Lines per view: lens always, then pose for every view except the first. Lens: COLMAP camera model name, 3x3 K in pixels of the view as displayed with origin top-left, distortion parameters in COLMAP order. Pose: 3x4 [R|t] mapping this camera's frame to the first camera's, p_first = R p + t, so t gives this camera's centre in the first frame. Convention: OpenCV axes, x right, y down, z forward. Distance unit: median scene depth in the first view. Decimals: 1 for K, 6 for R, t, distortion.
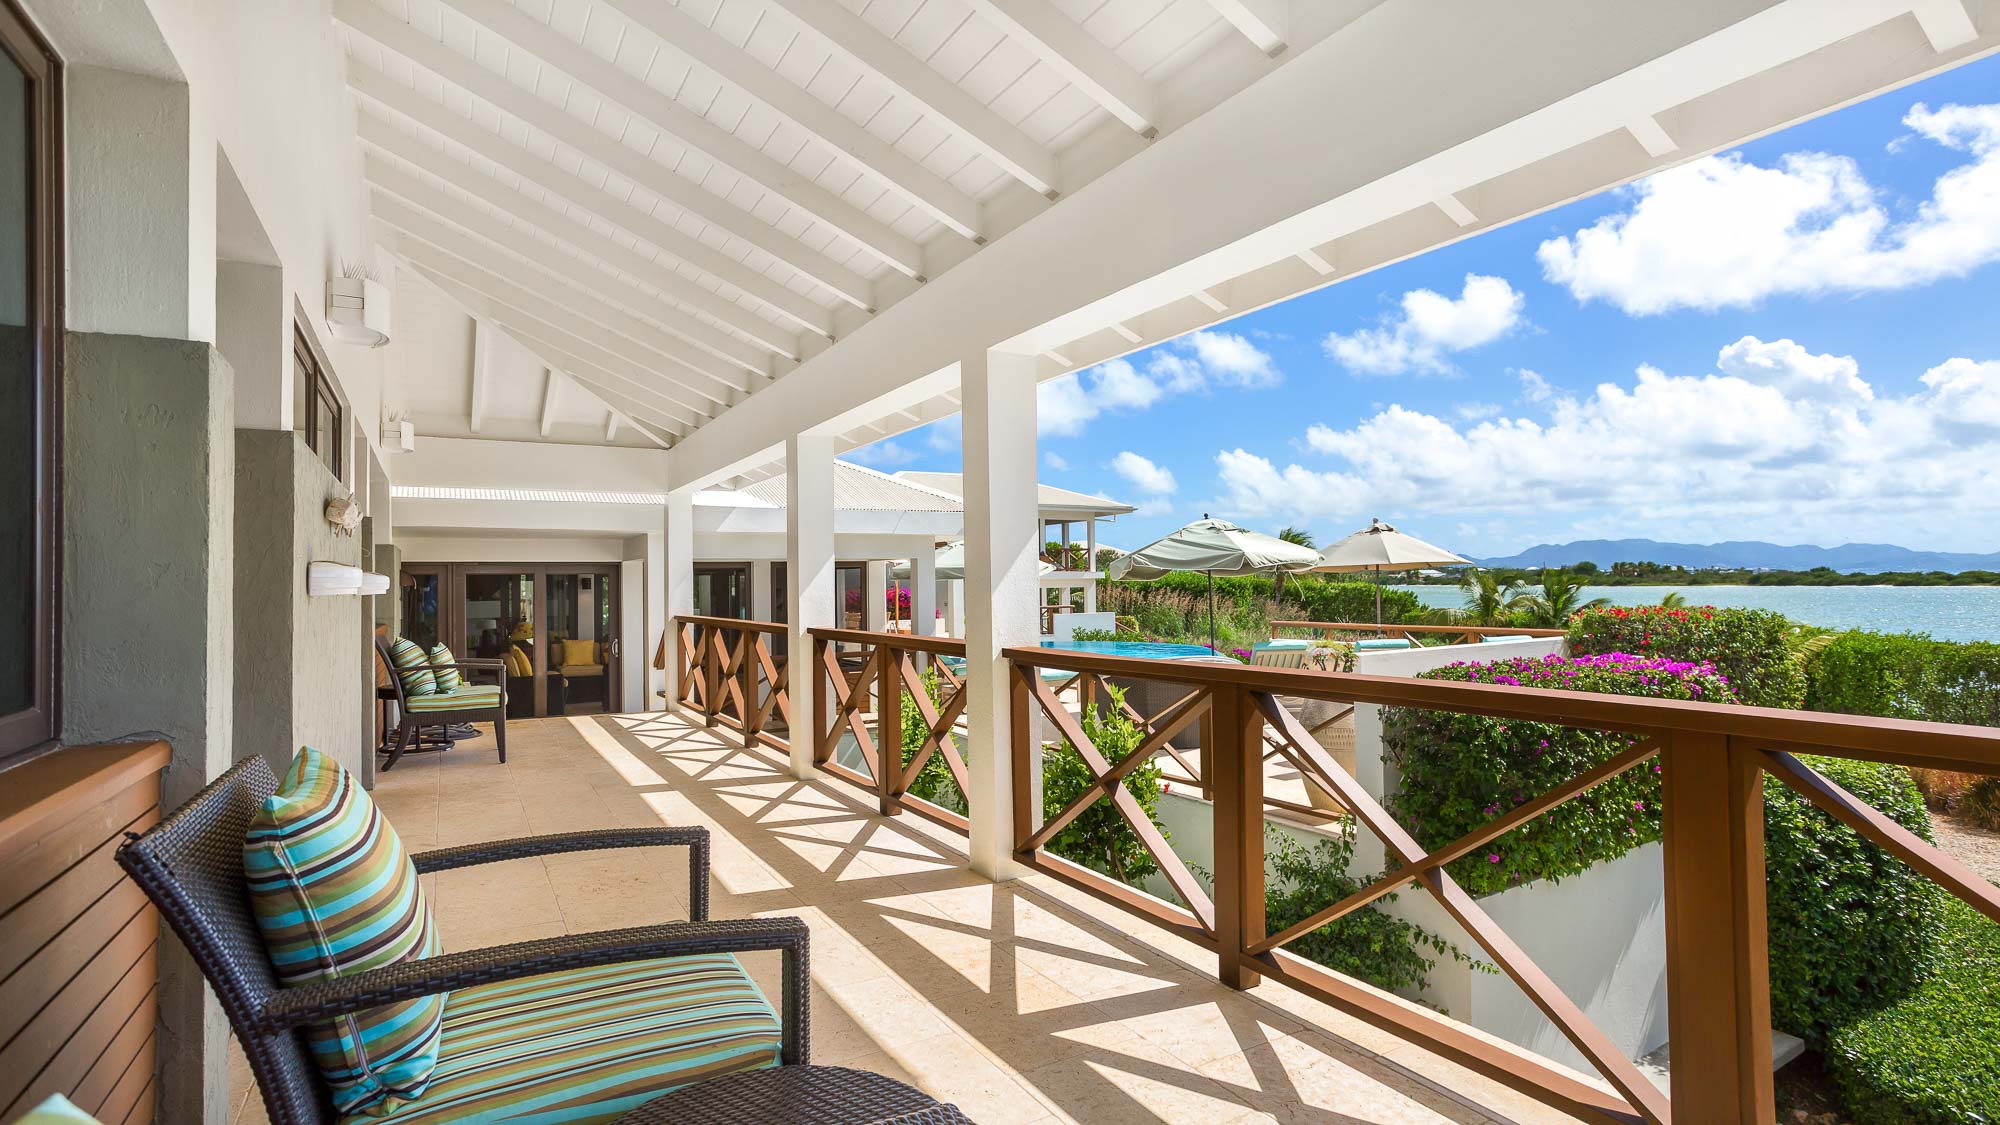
lens RADIAL K [[996.0, 0, 1000.0], [0, 996.0, 562.5], [0, 0, 1]] dist [-0.000682, -0.001000]
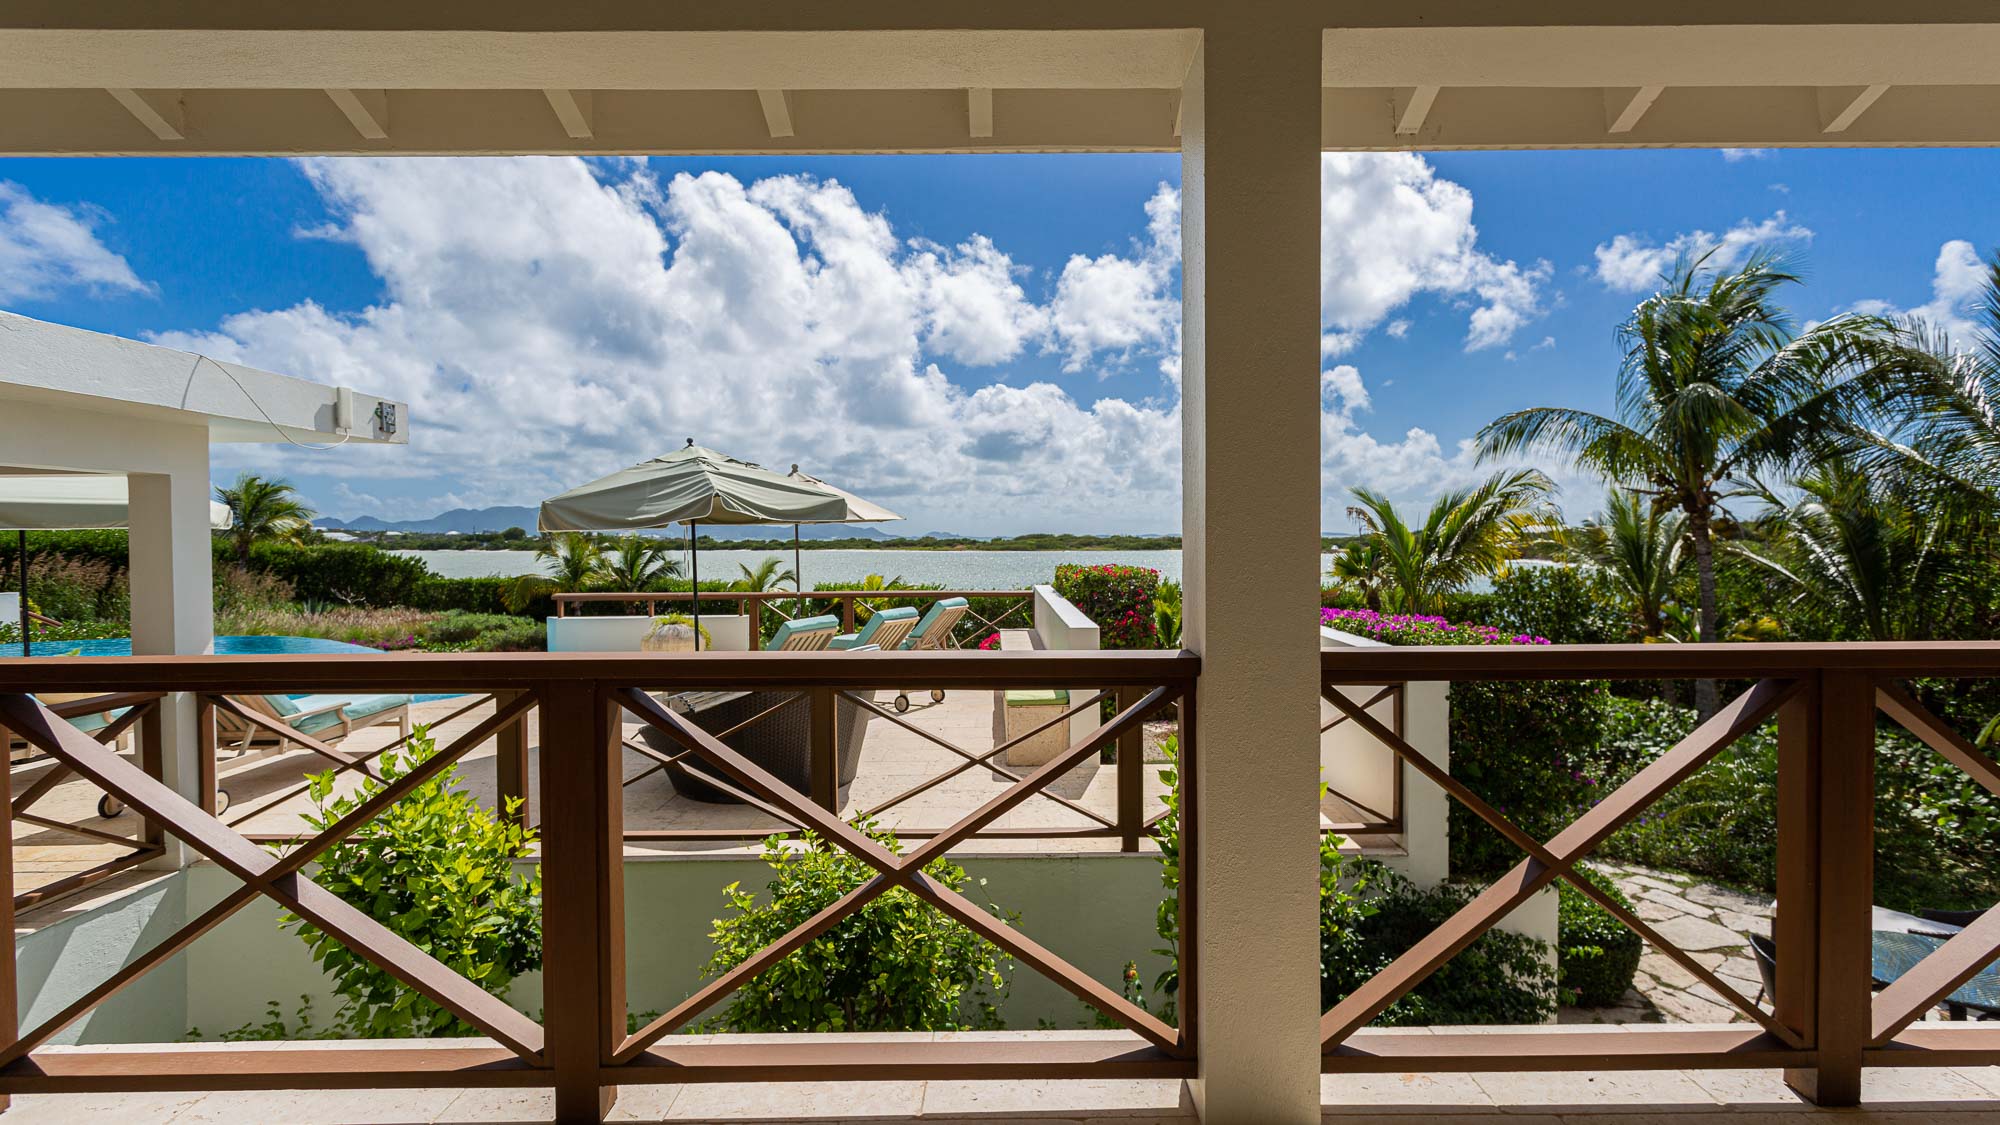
lens RADIAL K [[996.0, 0, 1000.0], [0, 996.0, 562.5], [0, 0, 1]] dist [-0.000682, -0.001000]
pose [[0.480553, -0.009939, 0.876909, -0.118941], [-0.017886, 0.999617, 0.021131, 0.010136], [-0.876783, -0.025839, 0.480191, 0.223097]]
